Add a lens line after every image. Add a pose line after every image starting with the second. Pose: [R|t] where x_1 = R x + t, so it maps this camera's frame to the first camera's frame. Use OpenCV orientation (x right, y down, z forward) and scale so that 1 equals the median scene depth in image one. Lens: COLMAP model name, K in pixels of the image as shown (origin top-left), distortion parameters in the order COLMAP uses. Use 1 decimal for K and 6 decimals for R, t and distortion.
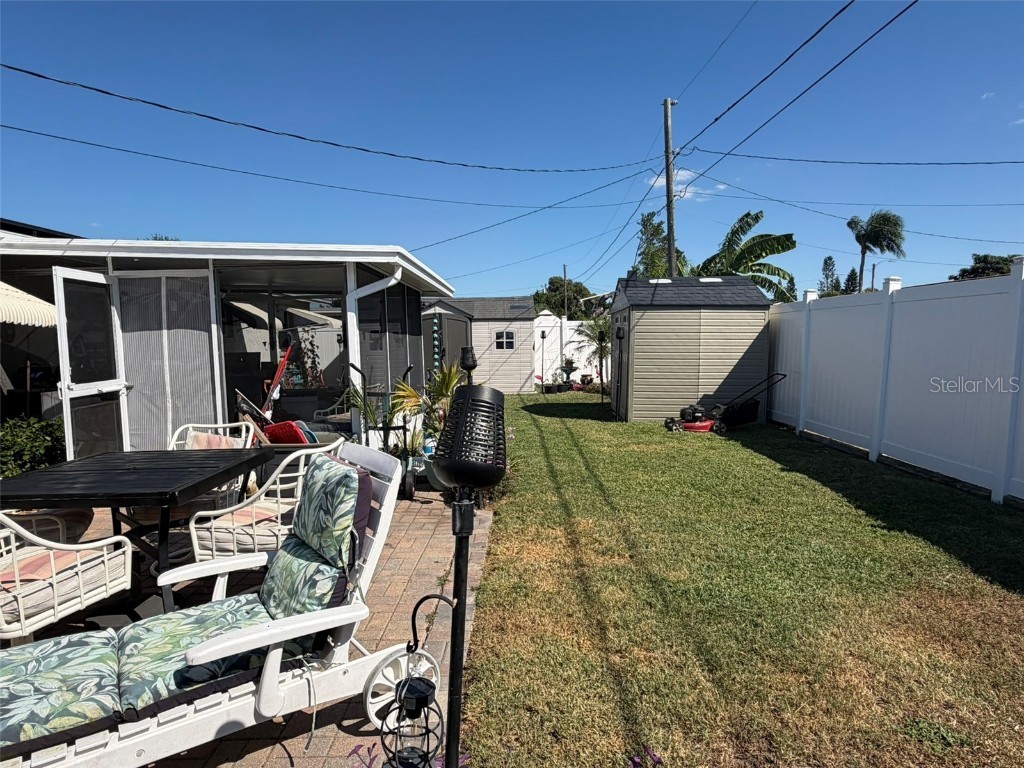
lens RADIAL K [[634.7, 0, 512.0], [0, 634.7, 384.0], [0, 0, 1]] dist [0.003954, 0.001095]
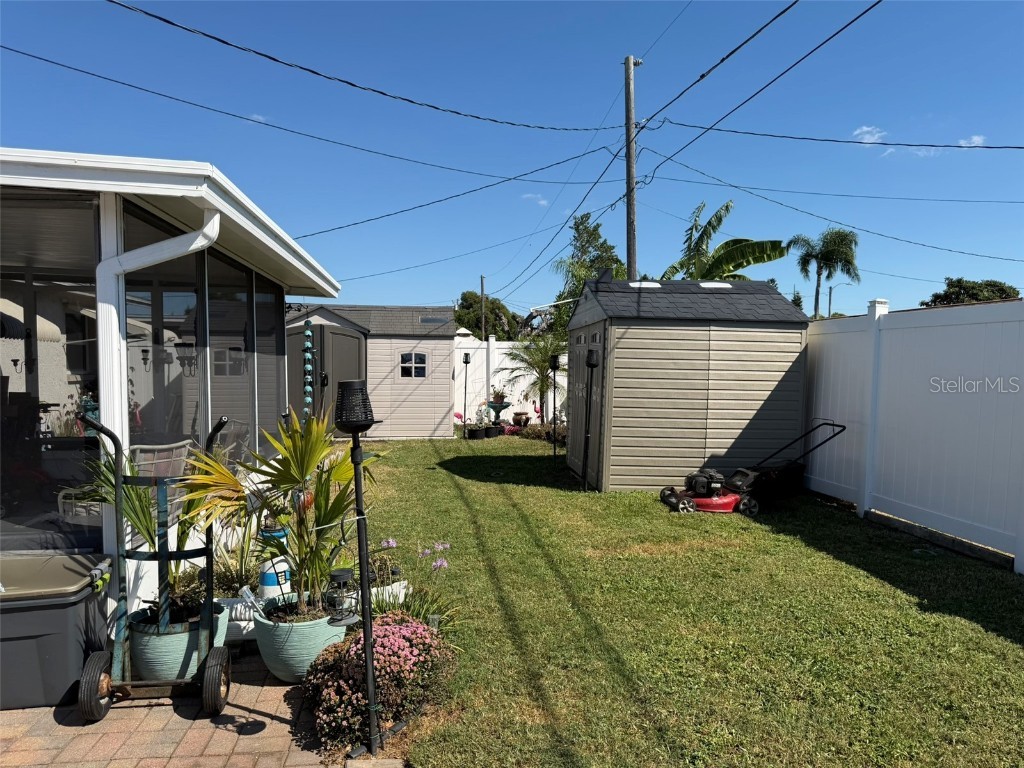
lens RADIAL K [[727.9, 0, 512.0], [0, 727.9, 384.0], [0, 0, 1]] dist [0.071646, -0.004021]
pose [[0.991105, 0.017245, 0.131962, -0.009076], [-0.011493, 0.998955, -0.044230, -0.011817], [-0.132587, 0.042320, 0.990267, 0.161864]]
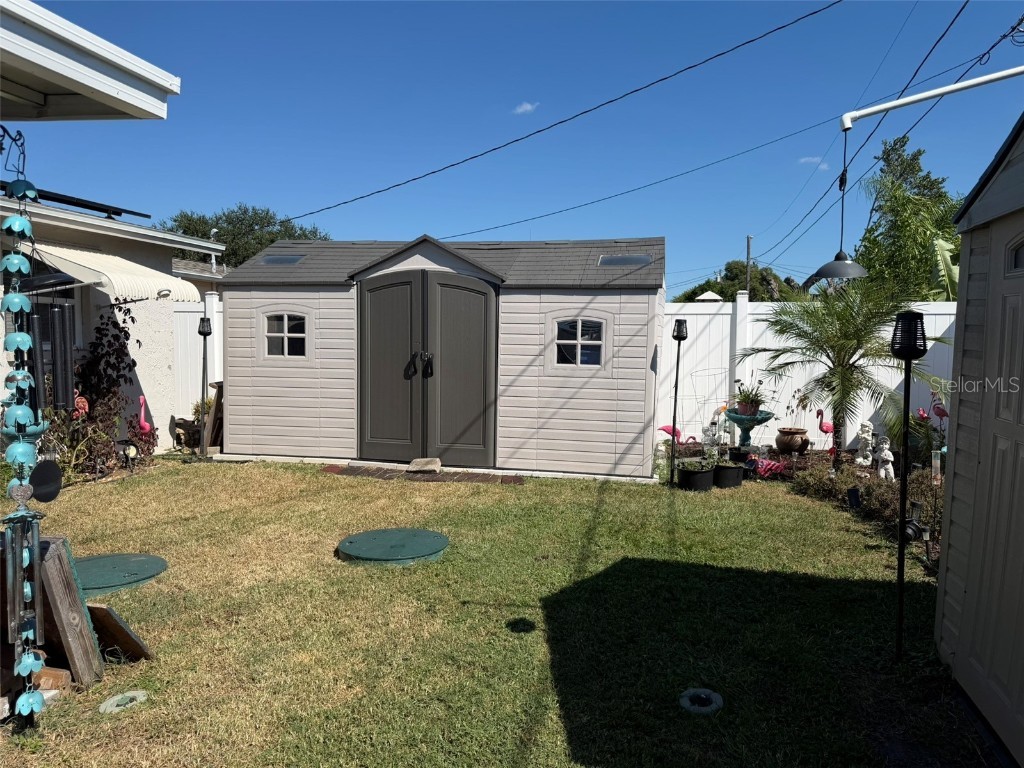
lens RADIAL K [[727.9, 0, 512.0], [0, 727.9, 384.0], [0, 0, 1]] dist [0.071646, -0.004021]
pose [[0.974741, 0.042150, -0.219324, 0.048234], [-0.044203, 0.999013, -0.004463, -0.039233], [0.218920, 0.014045, 0.975642, 0.553662]]
